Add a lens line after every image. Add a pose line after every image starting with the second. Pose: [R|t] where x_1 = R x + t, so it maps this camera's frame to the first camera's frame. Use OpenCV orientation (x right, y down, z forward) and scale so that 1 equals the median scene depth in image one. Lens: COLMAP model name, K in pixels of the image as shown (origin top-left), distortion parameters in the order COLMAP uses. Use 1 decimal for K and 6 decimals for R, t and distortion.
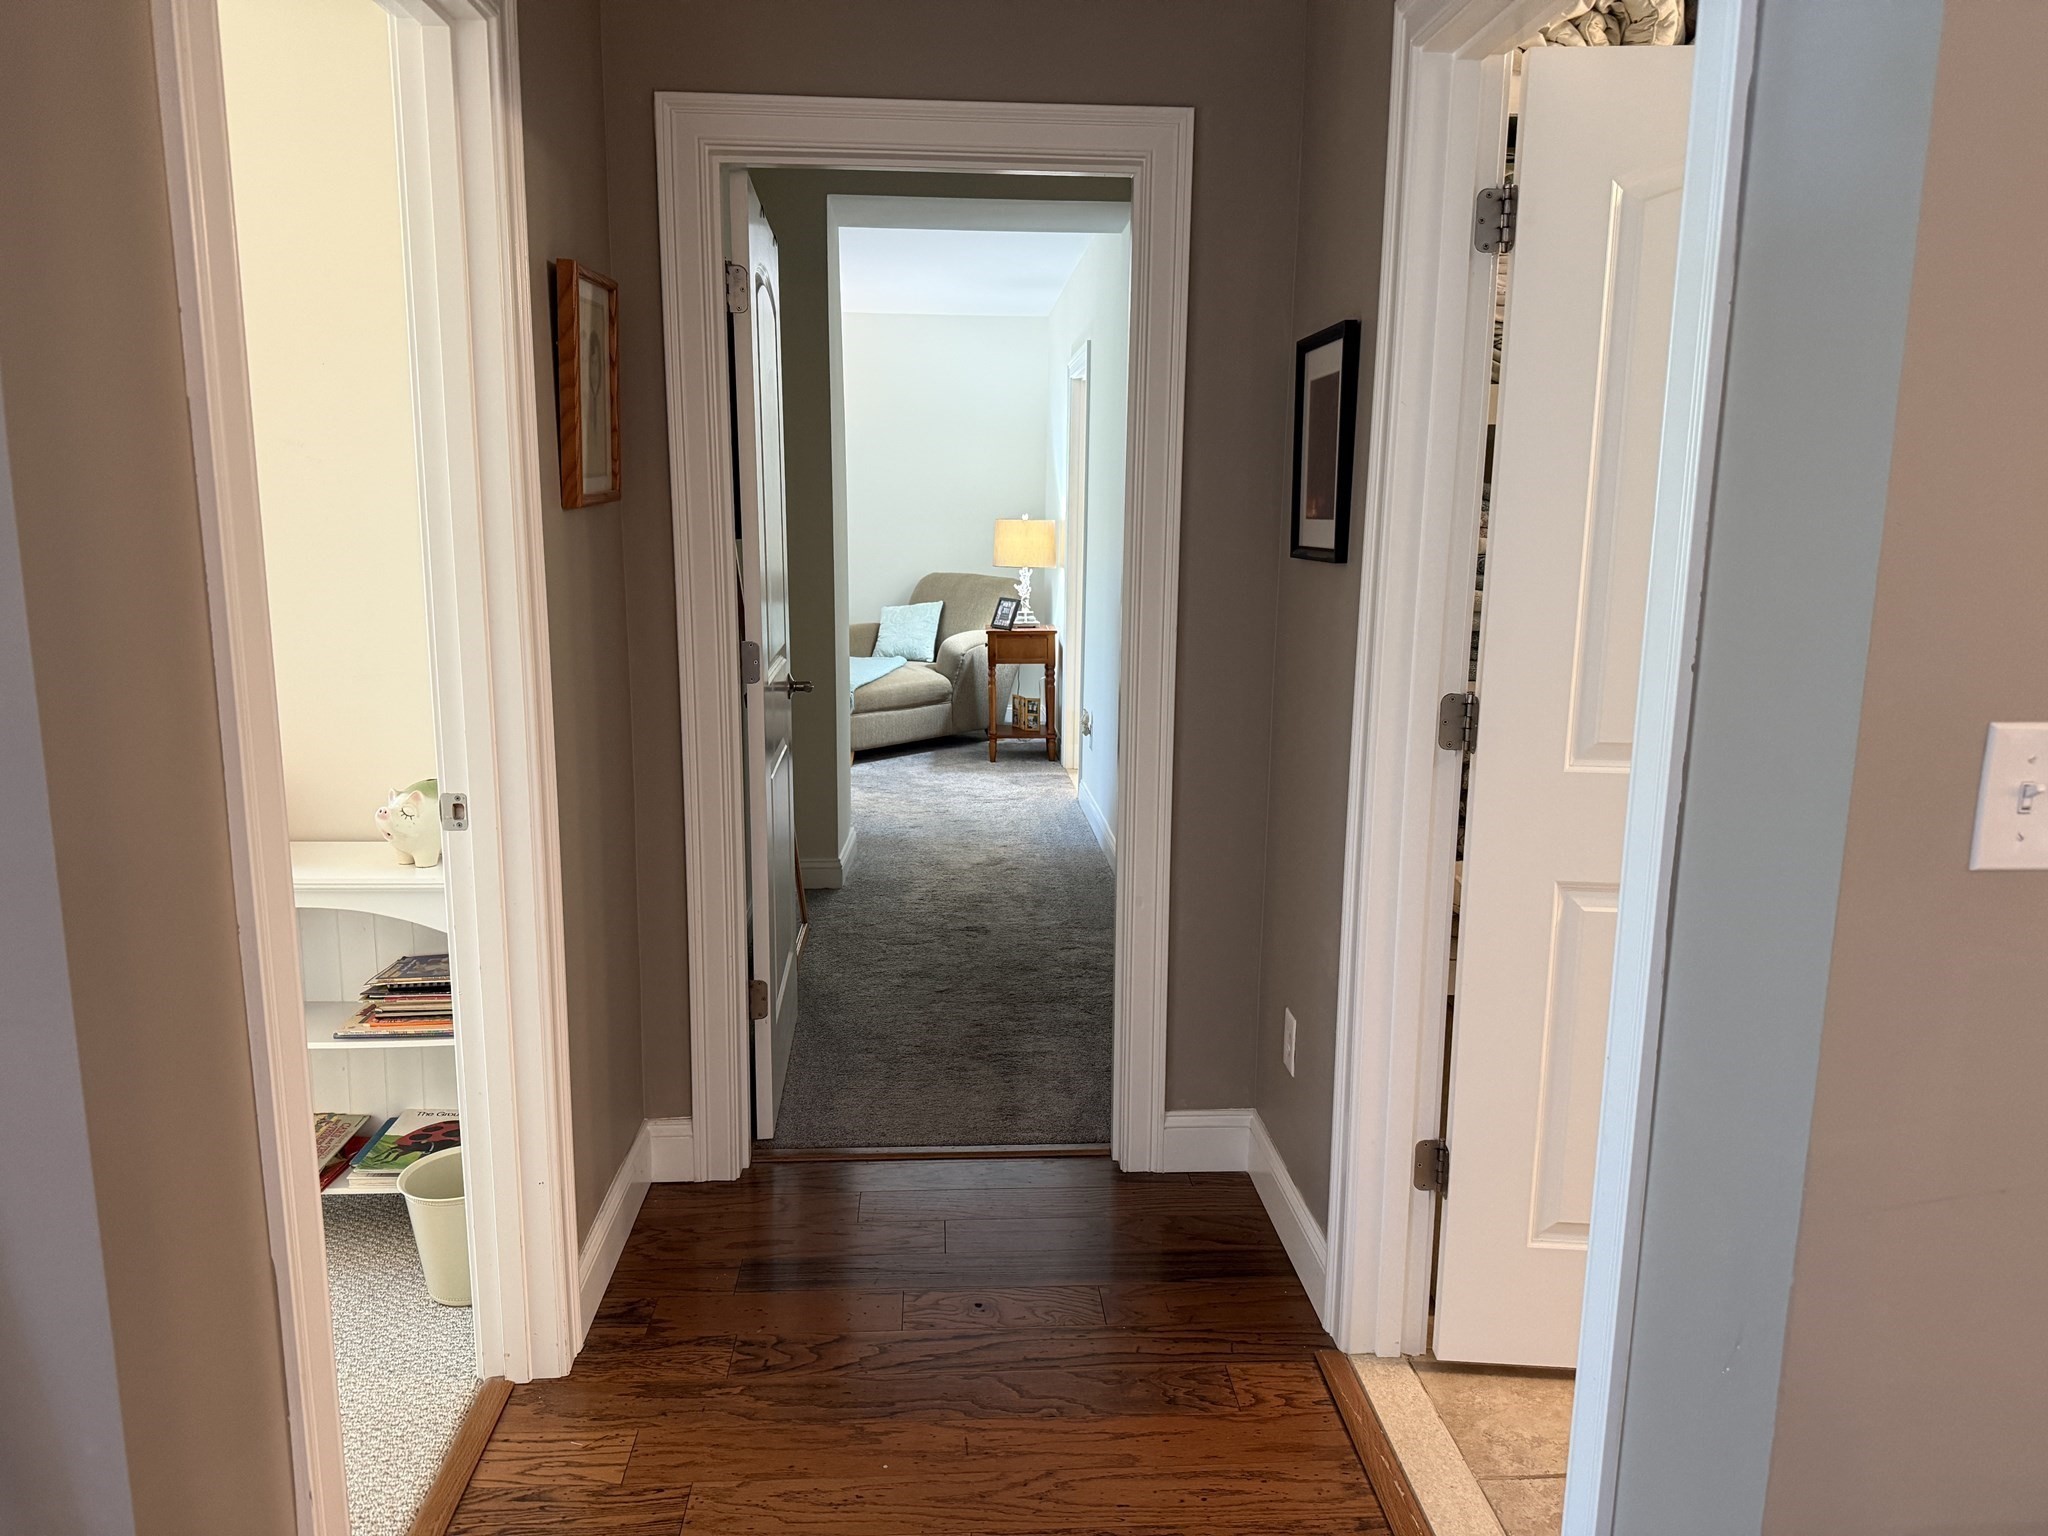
lens RADIAL K [[1455.4, 0, 1029.8], [0, 1455.4, 781.9], [0, 0, 1]] dist [0.043797, -0.066856]
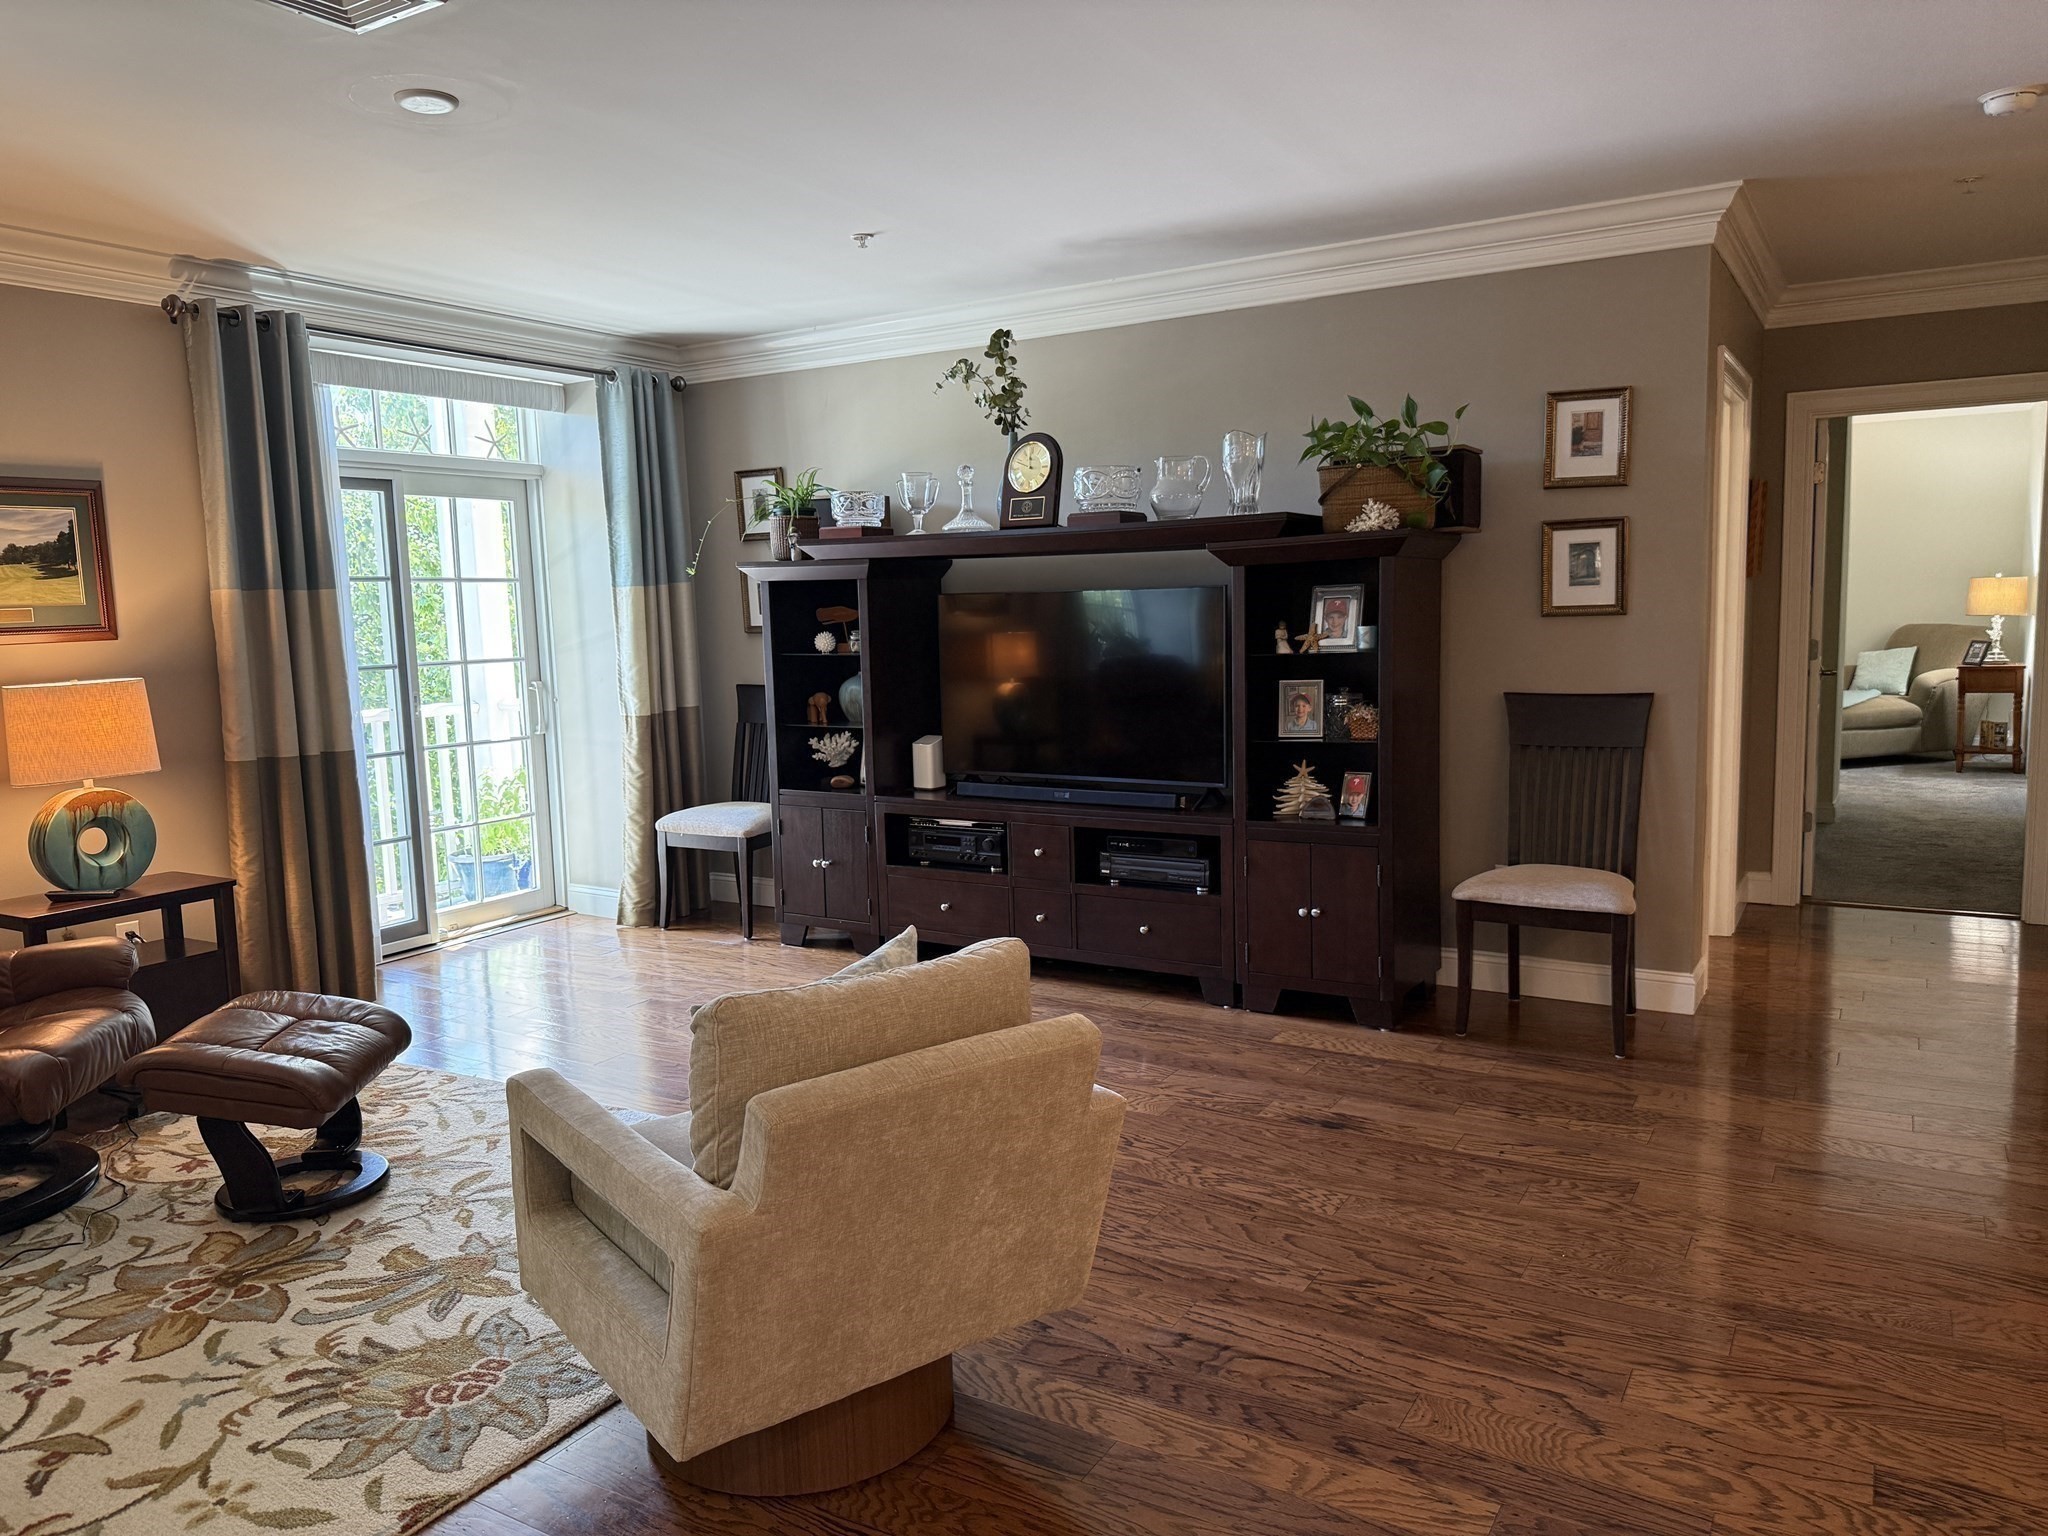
lens RADIAL K [[1455.4, 0, 1019.8], [0, 1455.4, 774.8], [0, 0, 1]] dist [0.043797, -0.066856]
pose [[0.824630, 0.039232, -0.564310, 0.018528], [-0.070917, 0.996891, -0.034325, 0.084986], [0.561210, 0.068325, 0.824849, -0.456689]]
